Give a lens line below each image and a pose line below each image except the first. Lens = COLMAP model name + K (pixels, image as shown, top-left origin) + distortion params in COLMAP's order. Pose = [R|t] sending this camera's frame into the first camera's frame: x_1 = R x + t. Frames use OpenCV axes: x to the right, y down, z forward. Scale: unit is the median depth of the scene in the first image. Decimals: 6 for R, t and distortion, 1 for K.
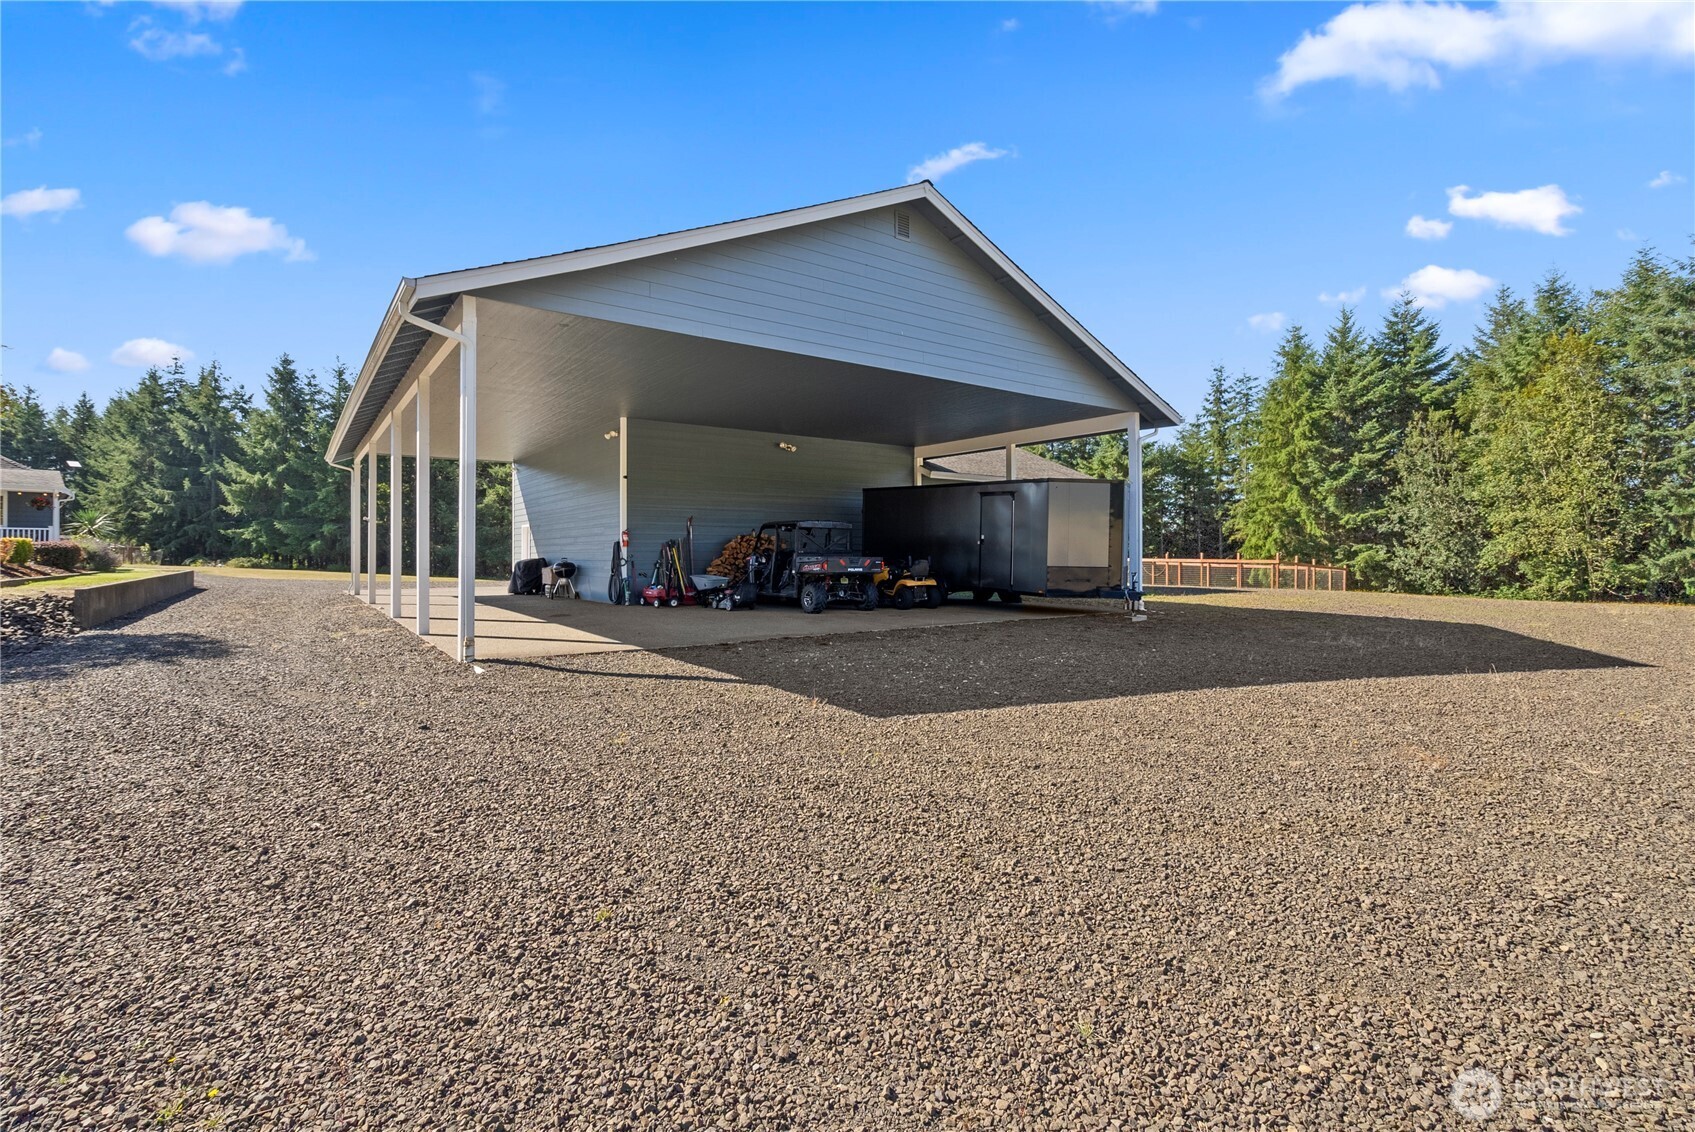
lens RADIAL K [[777.5, 0, 851.3], [0, 777.5, 557.7], [0, 0, 1]] dist [-0.002330, -0.000426]
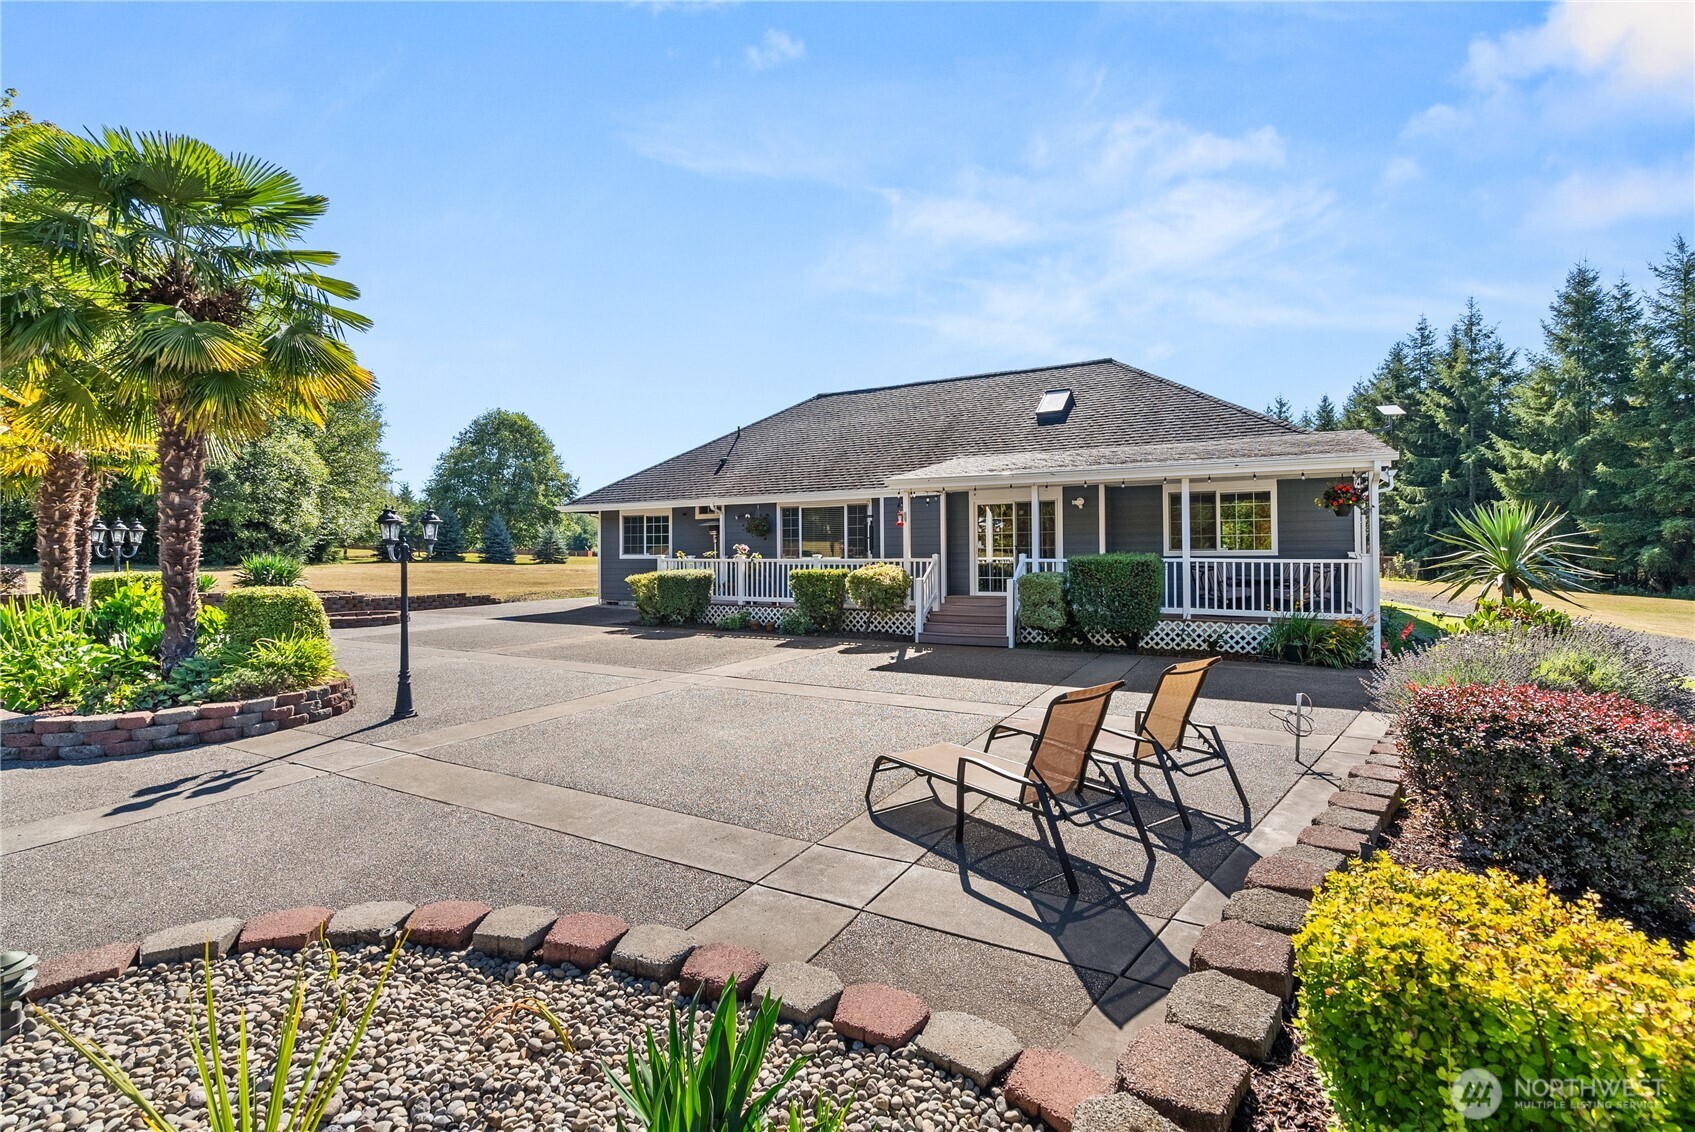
lens RADIAL K [[777.5, 0, 849.4], [0, 777.5, 551.9], [0, 0, 1]] dist [-0.002330, -0.000426]
pose [[0.250831, -0.006204, -0.968011, -0.240784], [0.011448, 0.999929, -0.003442, -0.022639], [0.967963, -0.010218, 0.250885, 0.212165]]
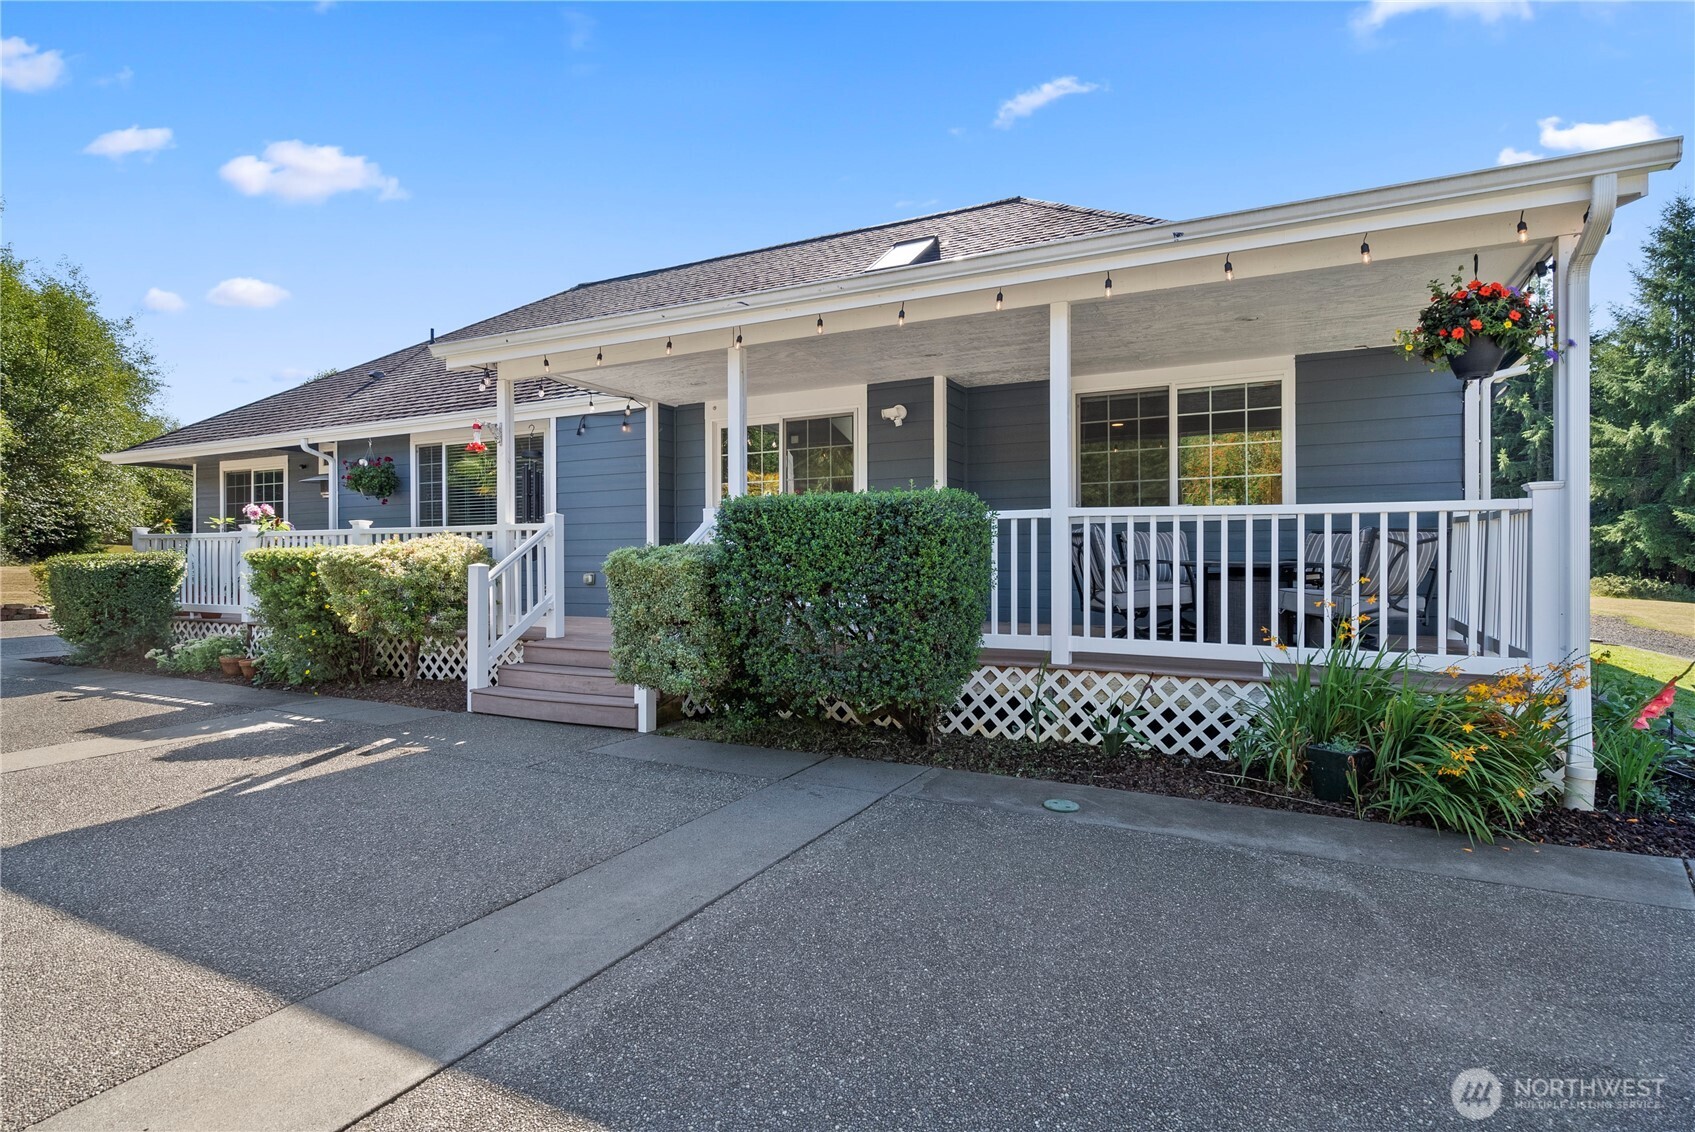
lens RADIAL K [[858.5, 0, 850.3], [0, 858.5, 568.9], [0, 0, 1]] dist [0.006297, 0.001628]
pose [[0.270411, 0.010169, -0.962691, -0.304574], [0.010544, 0.999853, 0.013523, -0.018200], [0.962687, -0.013807, 0.270264, 0.273289]]
